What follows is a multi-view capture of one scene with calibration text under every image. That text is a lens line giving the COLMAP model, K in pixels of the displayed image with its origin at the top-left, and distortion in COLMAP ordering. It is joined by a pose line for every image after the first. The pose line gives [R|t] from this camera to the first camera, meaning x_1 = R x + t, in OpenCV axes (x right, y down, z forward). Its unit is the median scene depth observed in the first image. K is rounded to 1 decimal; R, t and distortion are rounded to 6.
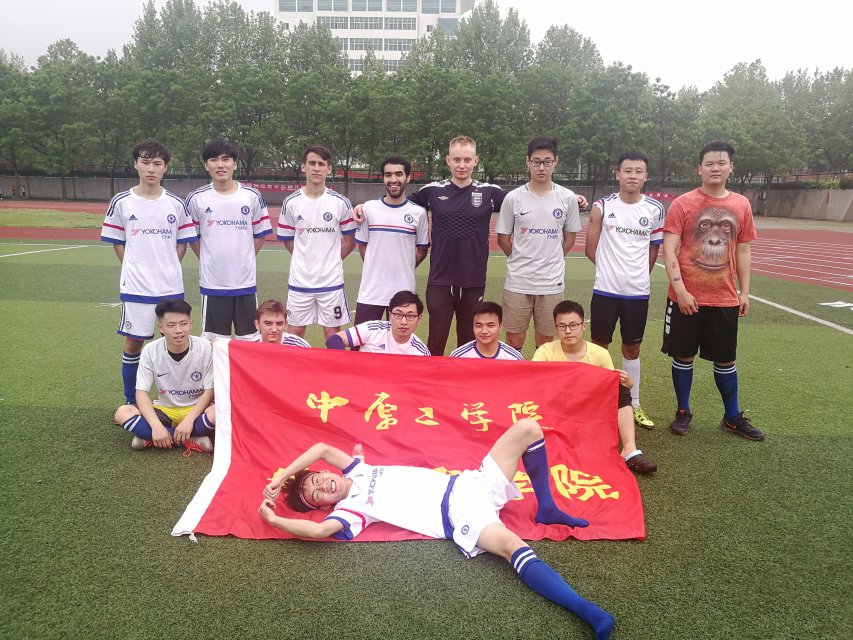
lens RADIAL K [[660.9, 0, 426.9], [0, 660.9, 321.6], [0, 0, 1]] dist [0.015629, 0.002389]
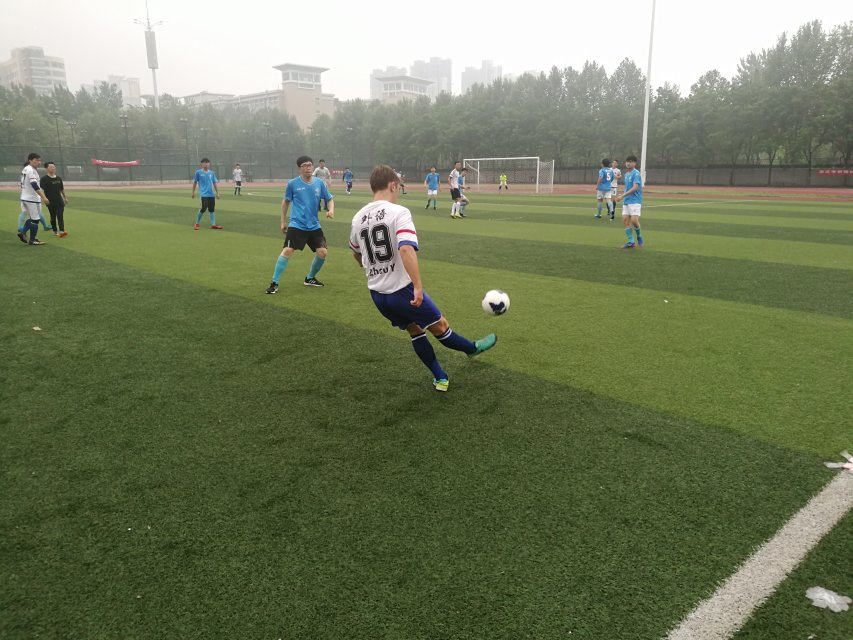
lens RADIAL K [[660.9, 0, 425.2], [0, 660.9, 321.8], [0, 0, 1]] dist [0.015629, 0.002389]
pose [[0.703533, 0.142824, -0.696163, 0.085273], [-0.126804, 0.989105, 0.074778, 0.076520], [0.699258, 0.035667, 0.713979, -0.420360]]
